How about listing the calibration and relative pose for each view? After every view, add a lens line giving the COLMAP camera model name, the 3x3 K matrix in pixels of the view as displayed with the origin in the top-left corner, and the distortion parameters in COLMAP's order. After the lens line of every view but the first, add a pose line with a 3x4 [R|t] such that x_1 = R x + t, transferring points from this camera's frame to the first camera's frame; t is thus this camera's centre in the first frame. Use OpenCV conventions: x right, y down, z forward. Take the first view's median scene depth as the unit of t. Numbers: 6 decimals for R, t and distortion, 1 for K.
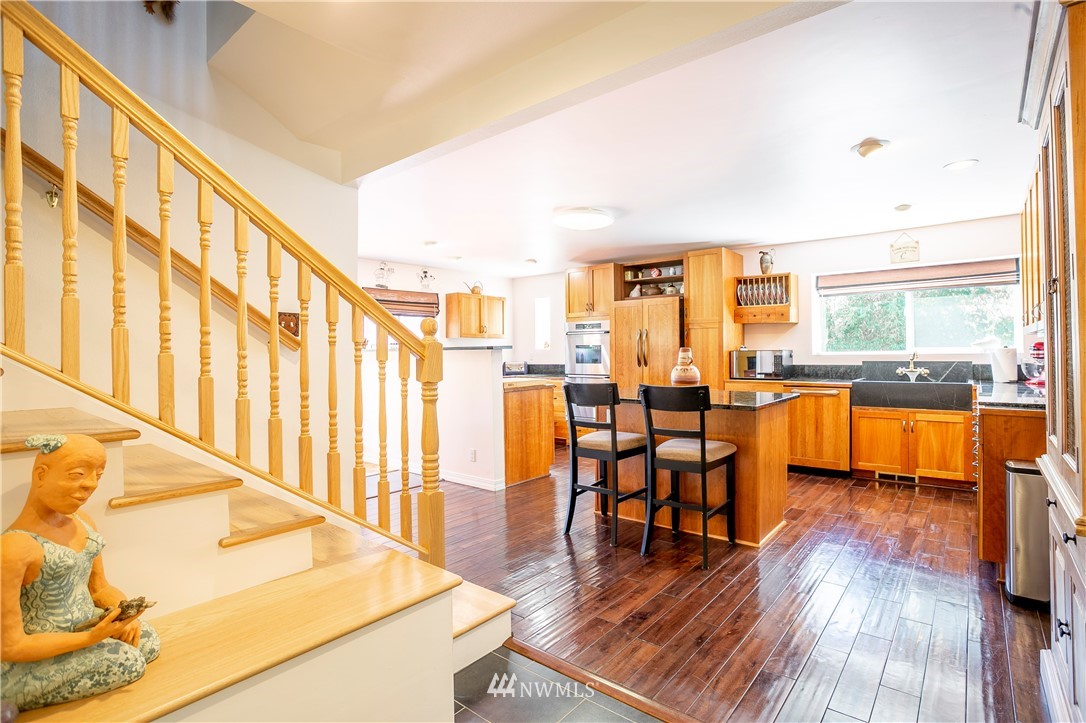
lens RADIAL K [[525.9, 0, 555.8], [0, 525.9, 350.6], [0, 0, 1]] dist [-0.071391, 0.031153]
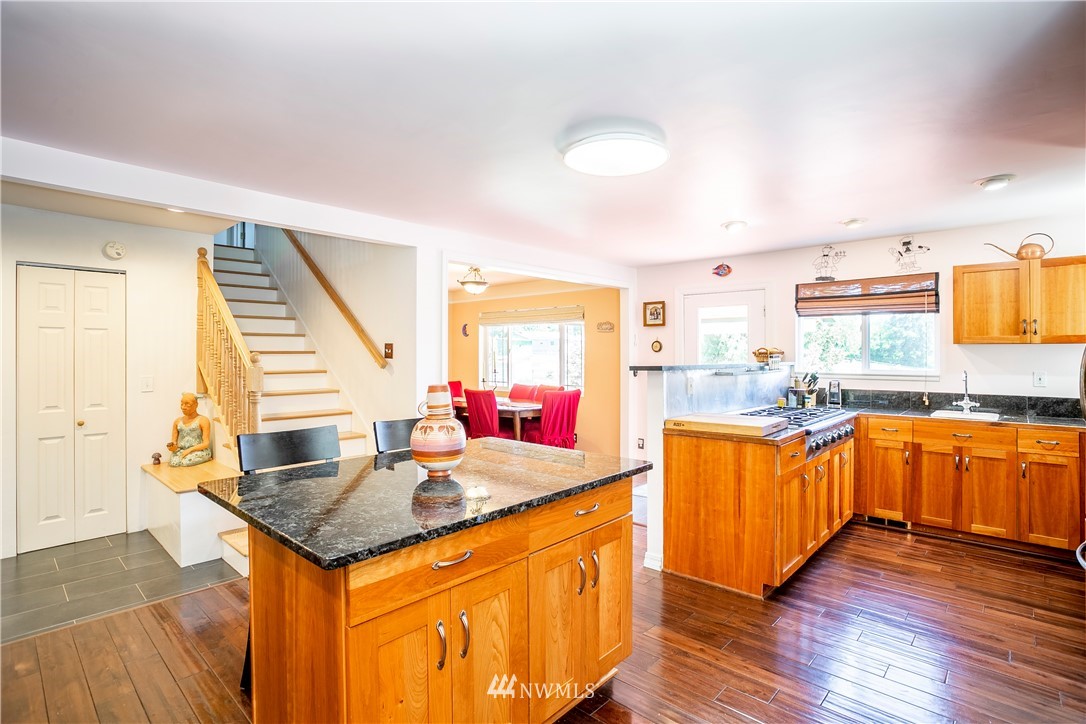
lens RADIAL K [[525.9, 0, 555.8], [0, 525.9, 351.1], [0, 0, 1]] dist [-0.071391, 0.031153]
pose [[-0.045880, 0.005747, -0.998930, 0.488745], [0.000858, 0.999983, 0.005713, -0.026366], [0.998947, -0.000595, -0.045884, 0.732187]]
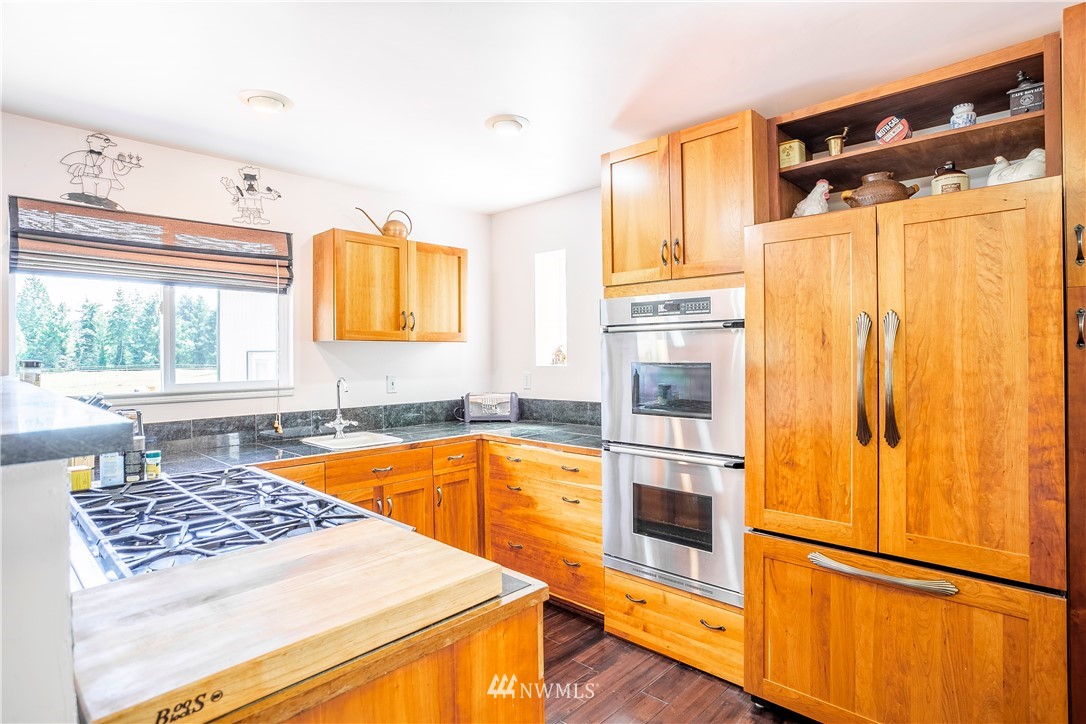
lens RADIAL K [[564.9, 0, 558.2], [0, 564.9, 350.9], [0, 0, 1]] dist [-0.075220, 0.042007]
pose [[0.998055, 0.000466, -0.062331, 0.014959], [-0.000655, 0.999995, -0.003018, -0.019699], [0.062329, 0.003053, 0.998051, 0.727730]]
